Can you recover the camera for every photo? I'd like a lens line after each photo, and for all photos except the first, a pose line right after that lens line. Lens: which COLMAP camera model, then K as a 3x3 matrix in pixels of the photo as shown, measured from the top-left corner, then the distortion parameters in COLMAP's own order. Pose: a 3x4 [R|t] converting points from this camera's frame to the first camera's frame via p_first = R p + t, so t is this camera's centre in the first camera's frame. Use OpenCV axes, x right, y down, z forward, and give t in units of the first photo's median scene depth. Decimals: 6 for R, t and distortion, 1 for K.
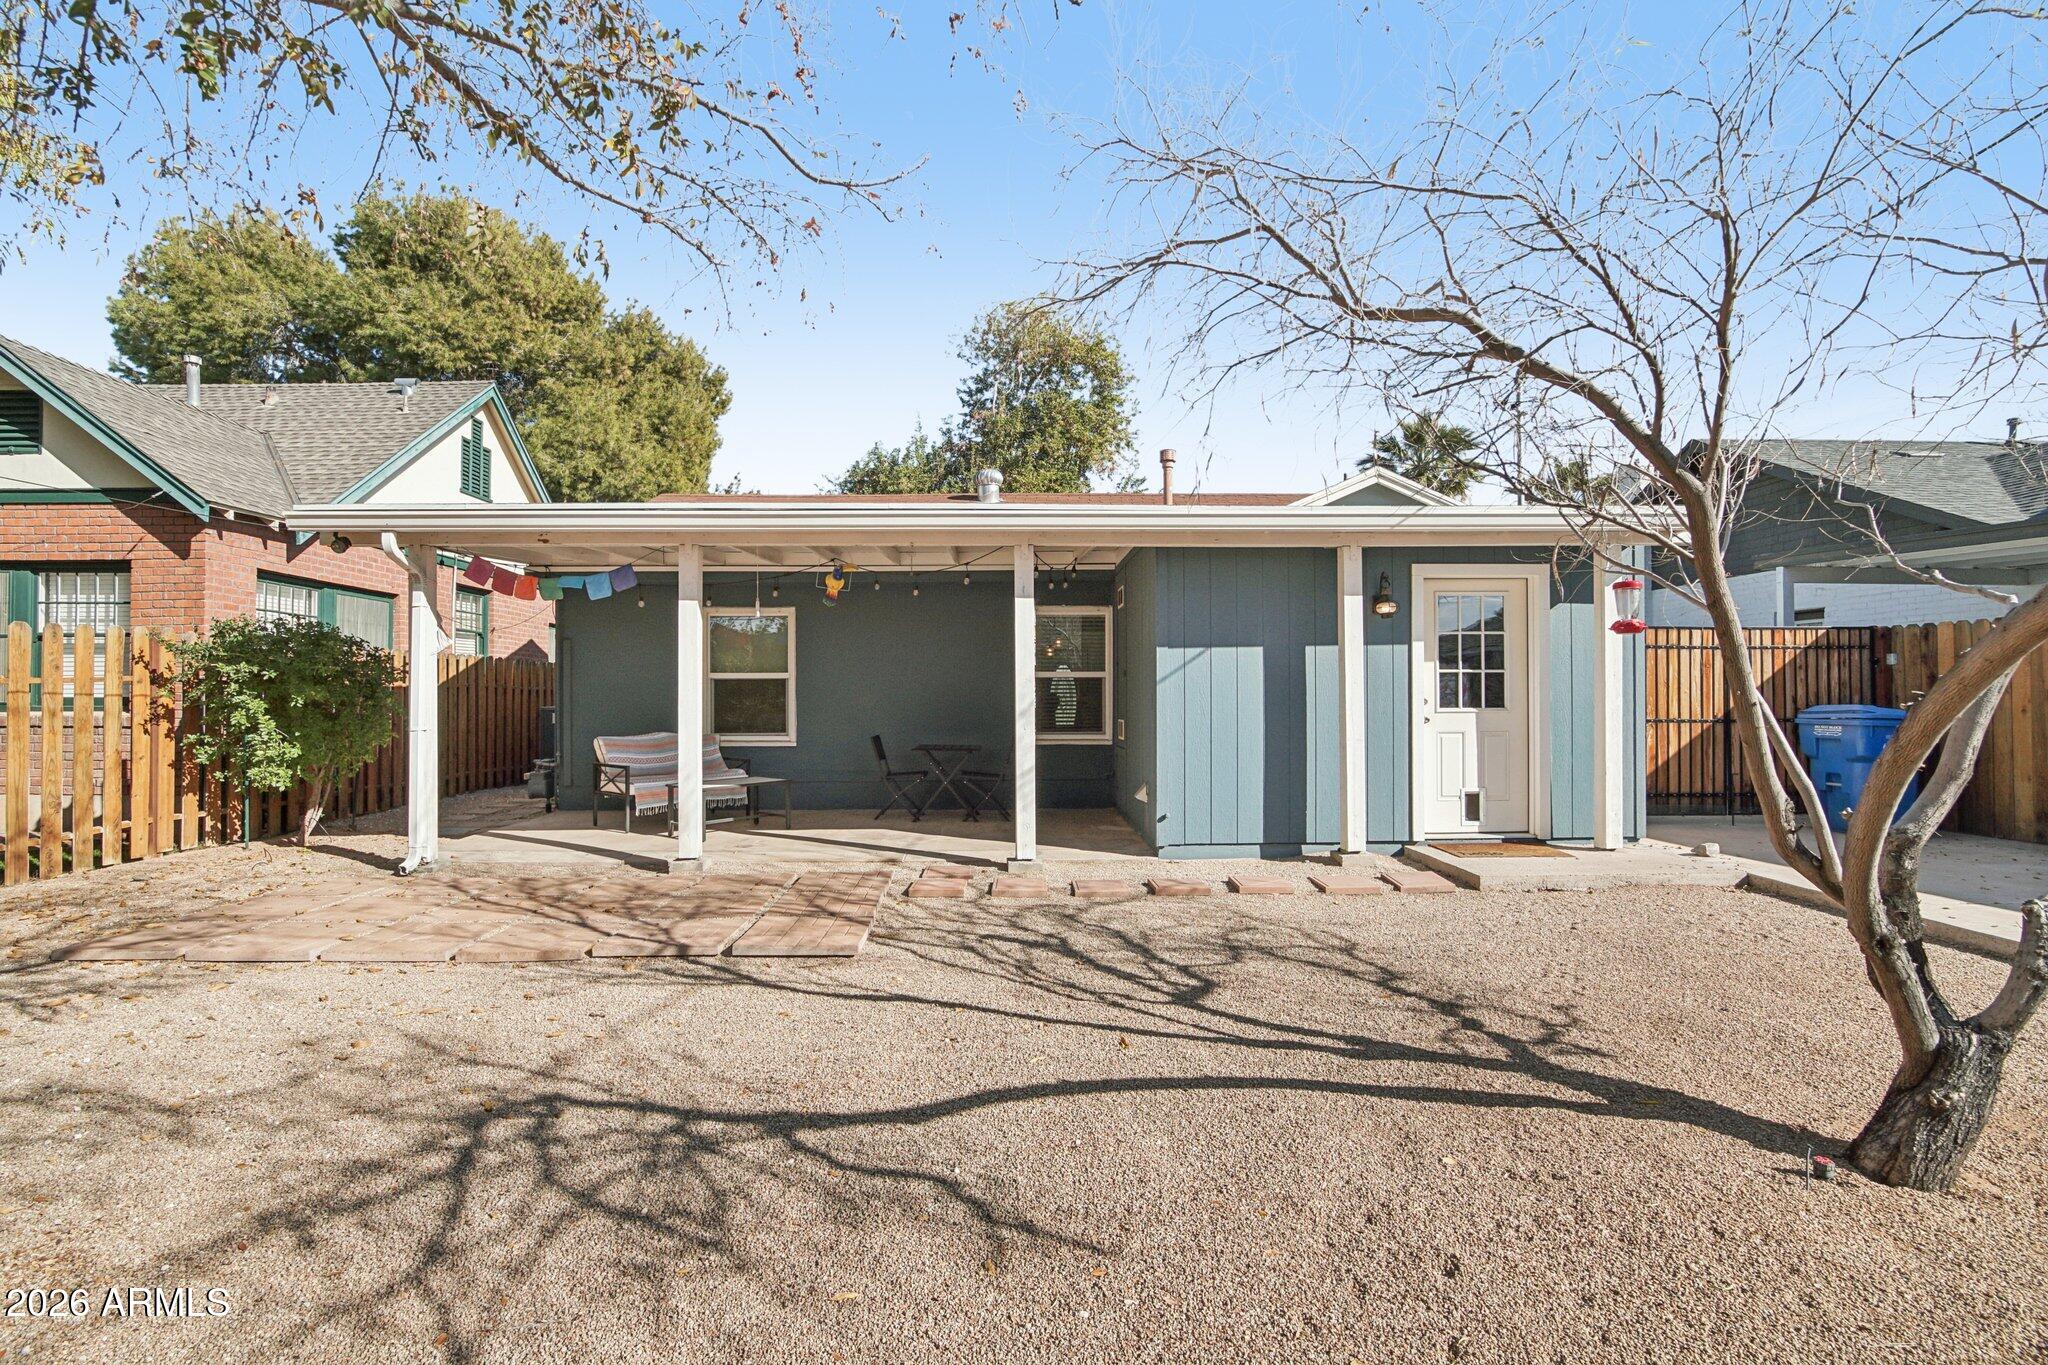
lens RADIAL K [[946.5, 0, 1021.0], [0, 946.5, 682.0], [0, 0, 1]] dist [-0.035923, 0.005840]
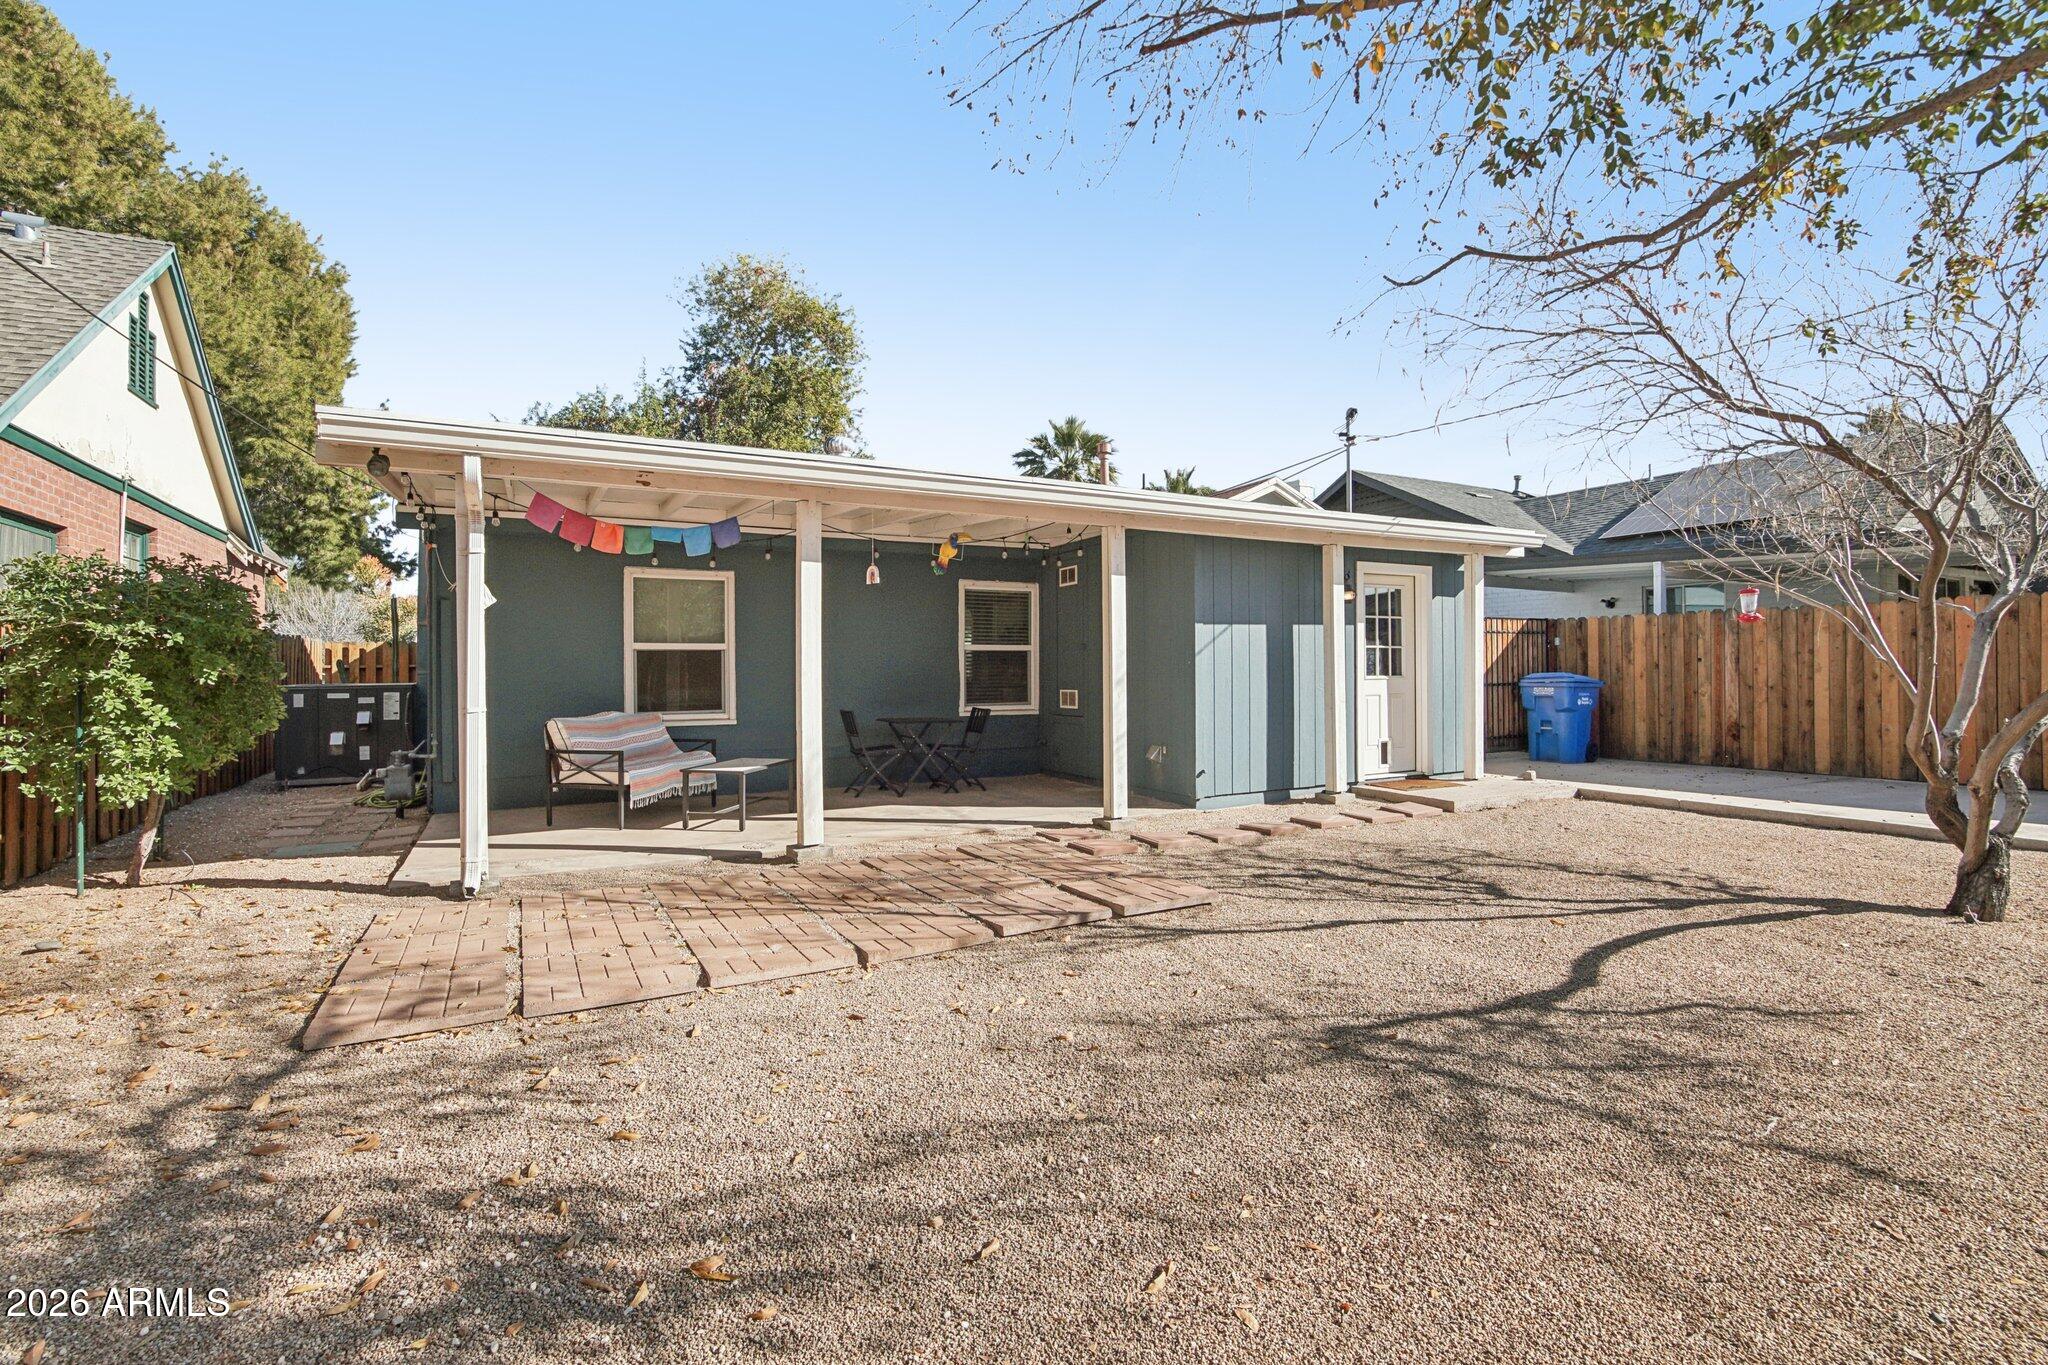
lens RADIAL K [[946.5, 0, 1041.7], [0, 946.5, 655.6], [0, 0, 1]] dist [-0.035923, 0.005840]
pose [[0.885568, 0.003631, 0.464495, -0.546657], [-0.002027, 0.999990, -0.003952, 0.006371], [-0.464505, 0.002558, 0.885567, 0.079818]]
